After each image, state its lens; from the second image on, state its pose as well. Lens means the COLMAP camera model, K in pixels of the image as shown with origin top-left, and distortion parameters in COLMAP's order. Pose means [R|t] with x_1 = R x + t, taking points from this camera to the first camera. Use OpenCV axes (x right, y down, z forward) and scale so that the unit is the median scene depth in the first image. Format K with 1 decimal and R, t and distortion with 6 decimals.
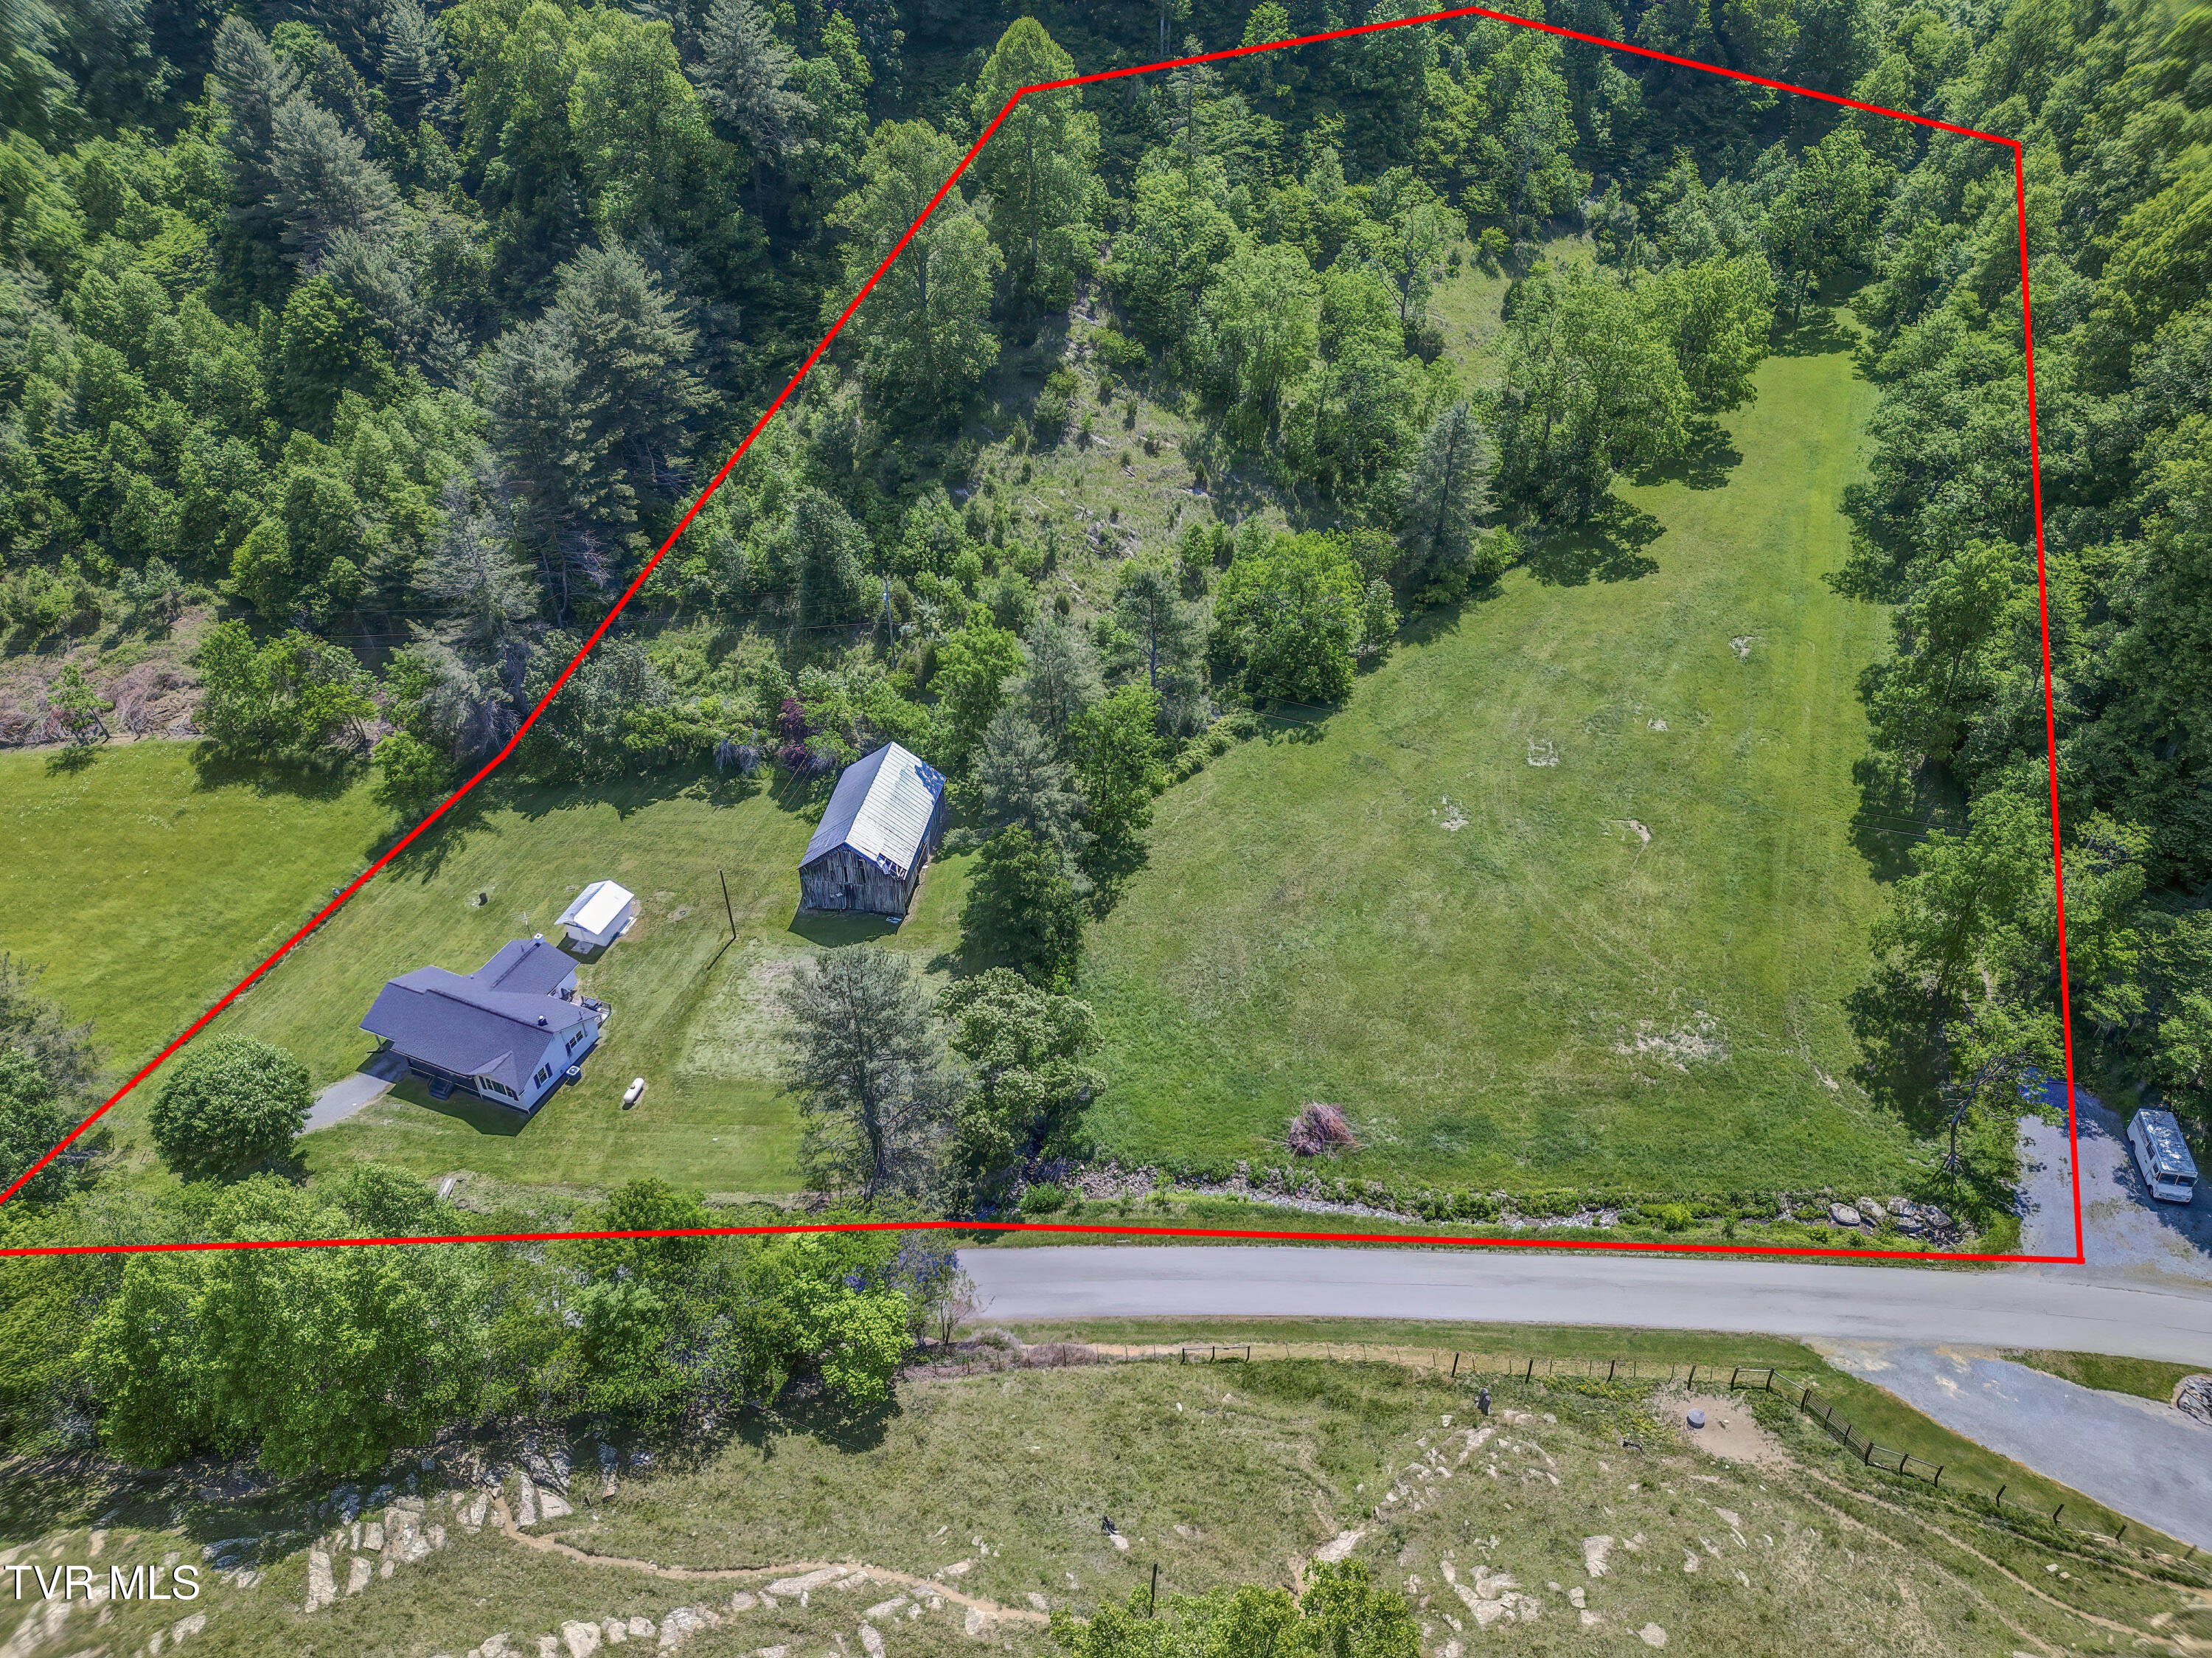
lens RADIAL K [[1556.2, 0, 1106.0], [0, 1556.2, 829.0], [0, 0, 1]] dist [0.075394, -0.082758]
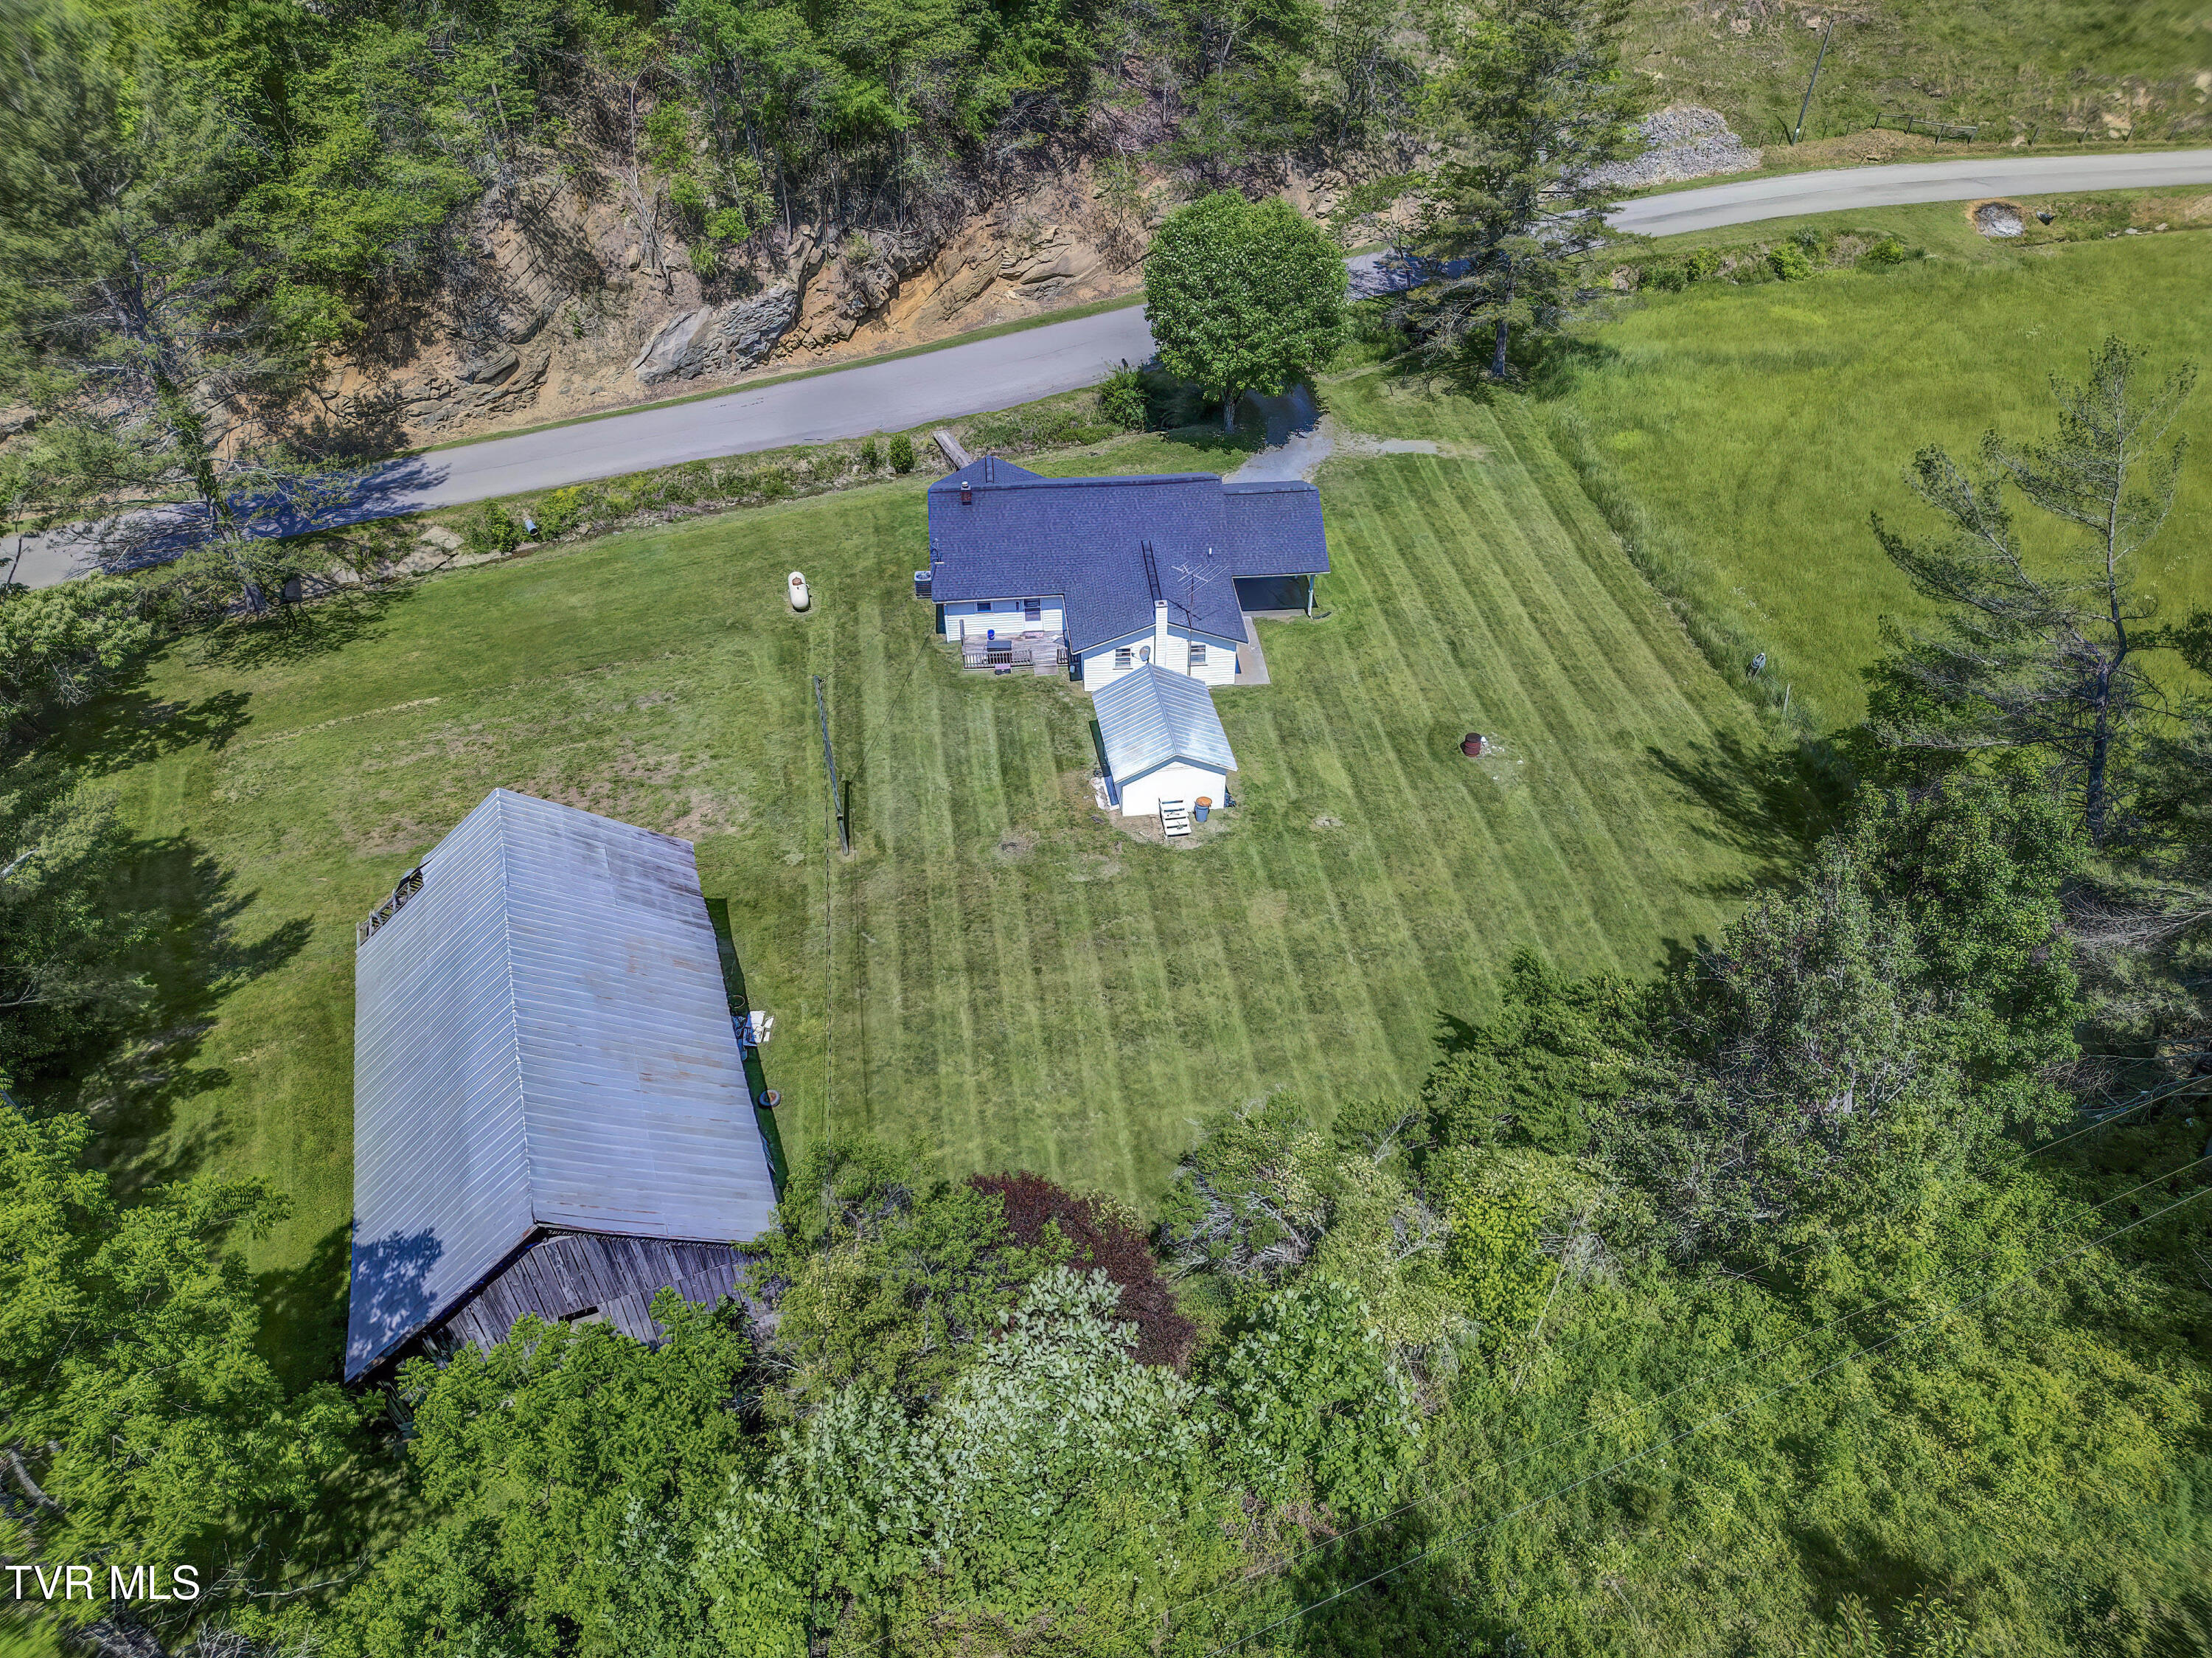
lens RADIAL K [[1561.1, 0, 1106.0], [0, 1561.1, 829.0], [0, 0, 1]] dist [0.022223, 0.003139]
pose [[-0.877132, 0.329672, -0.349222, -0.143443], [-0.284992, 0.227978, 0.931024, -0.290036], [0.386547, 0.916156, -0.106013, 0.947650]]
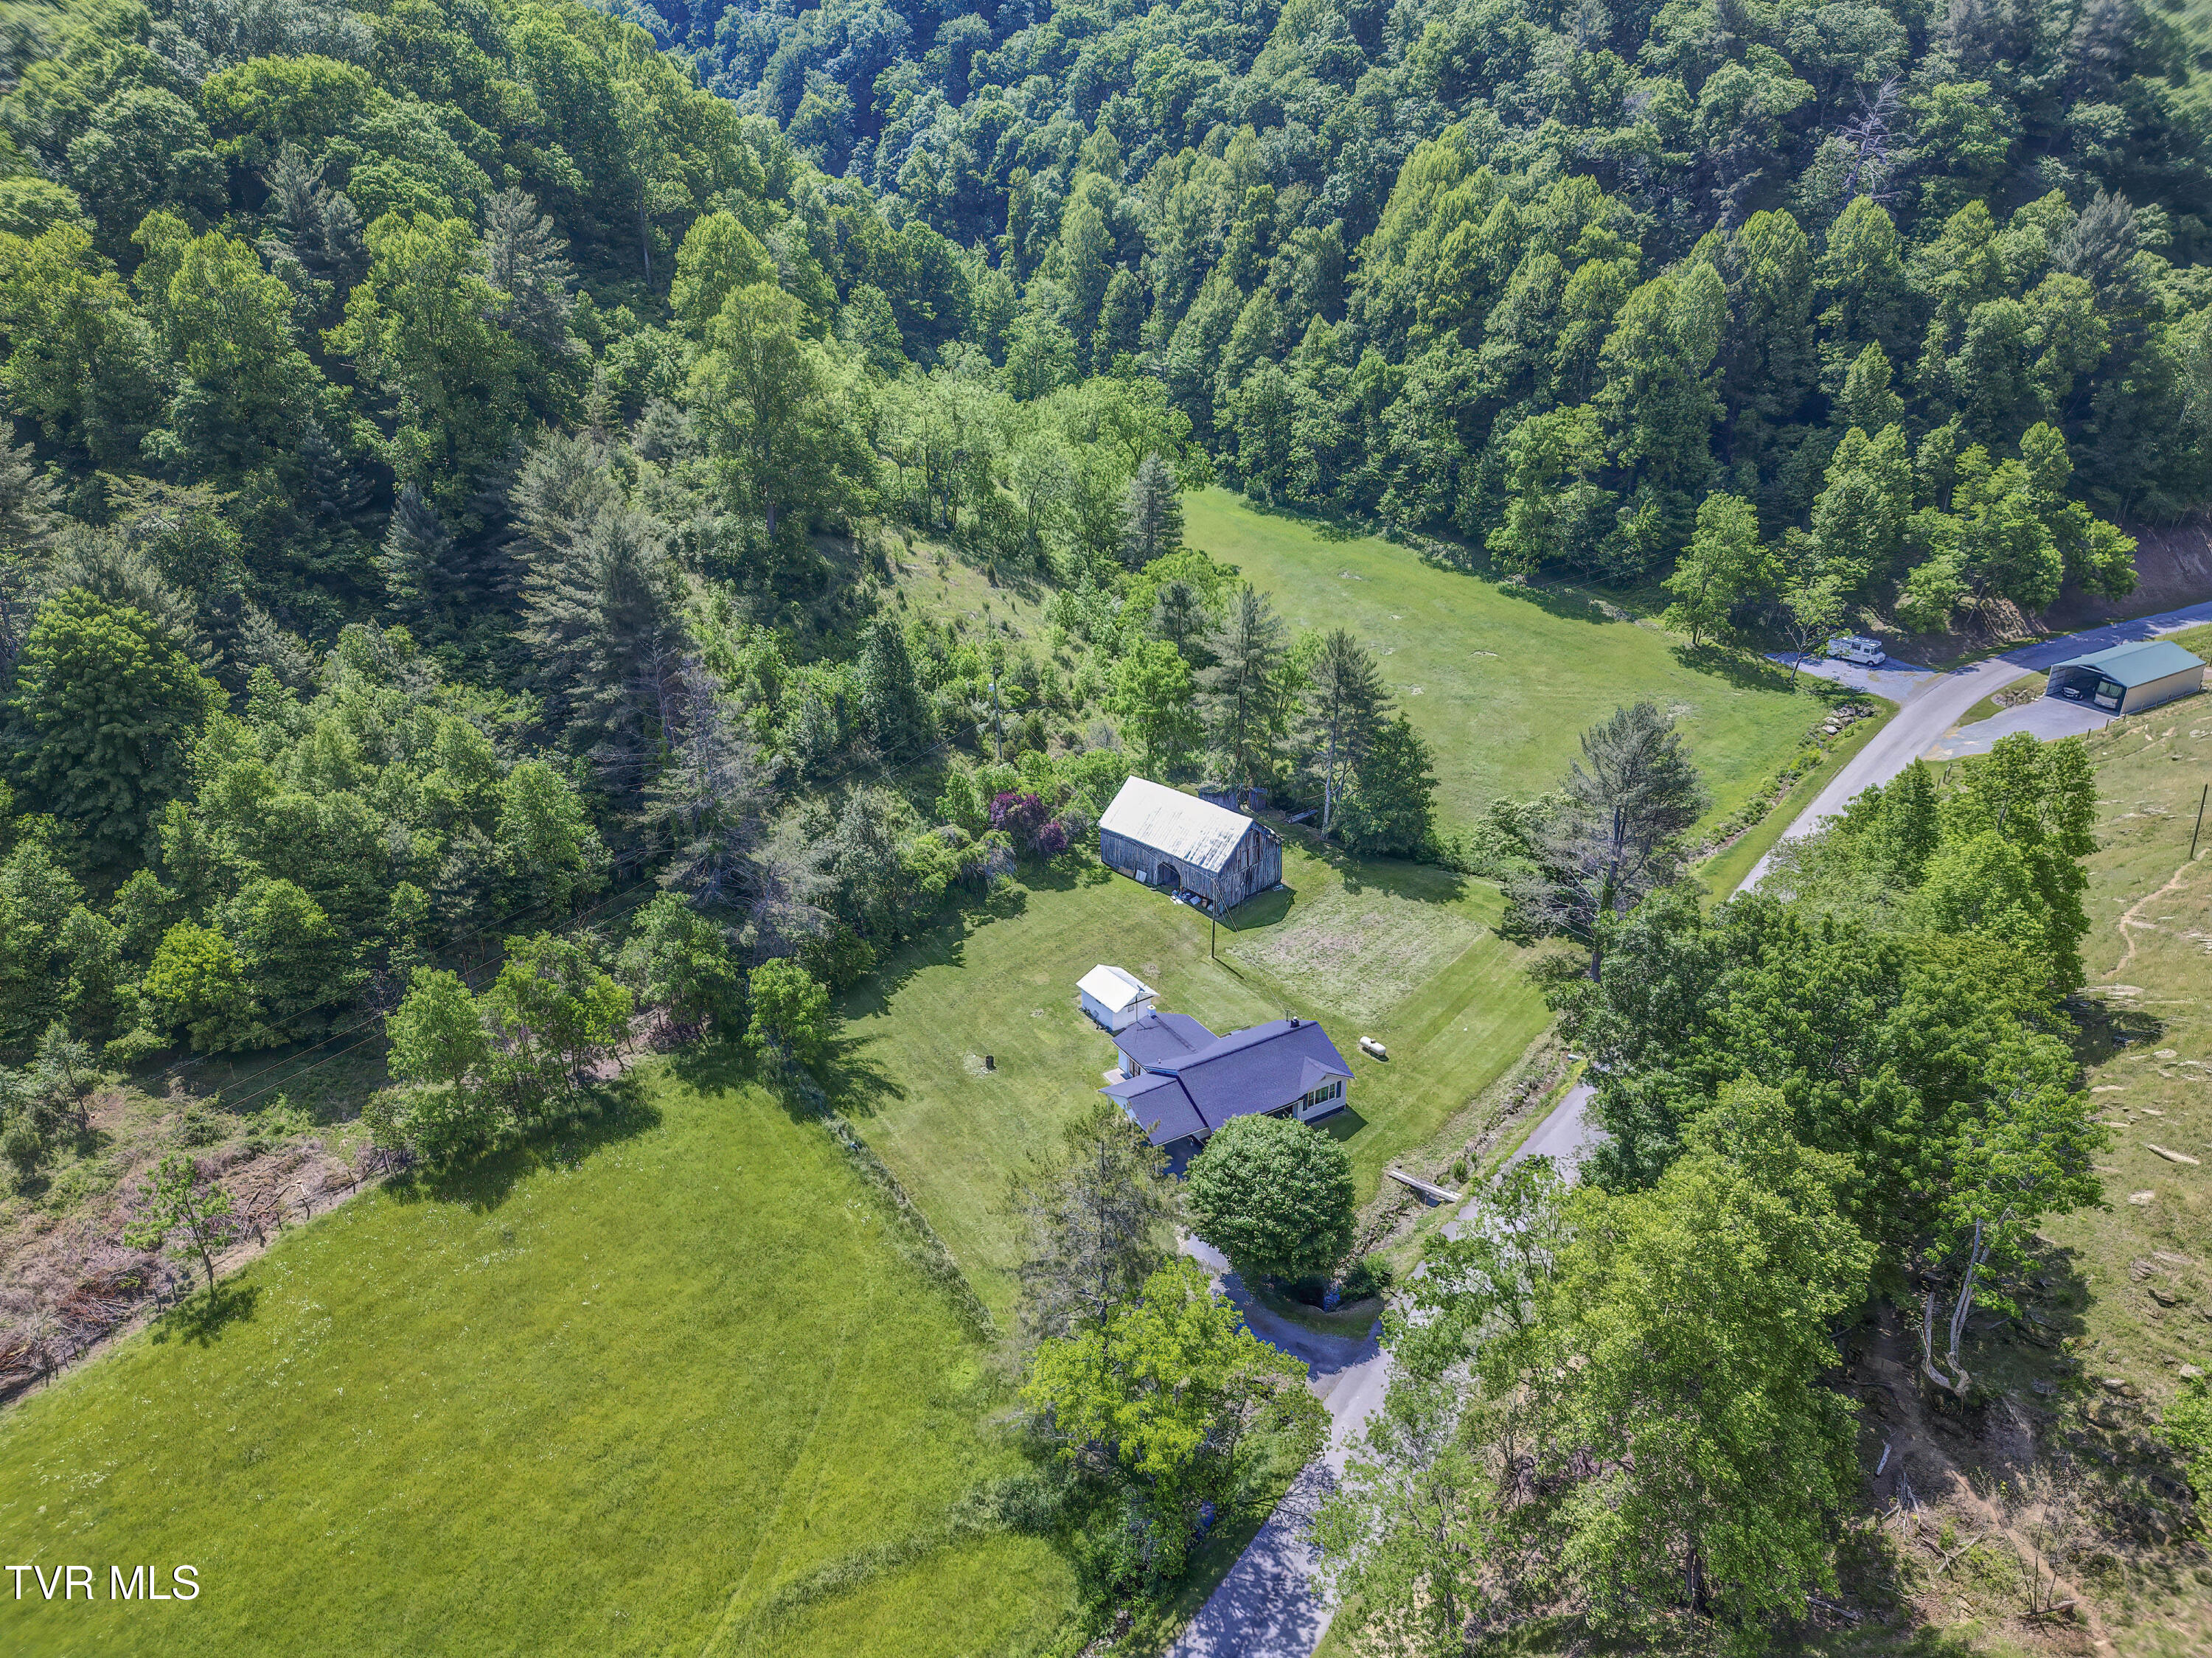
lens RADIAL K [[1555.8, 0, 1106.0], [0, 1555.8, 829.0], [0, 0, 1]] dist [0.075394, -0.082758]
pose [[0.577017, -0.333462, 0.745556, -0.876685], [0.509567, 0.860378, -0.009557, -0.022797], [-0.638273, 0.385425, 0.666374, 0.319715]]
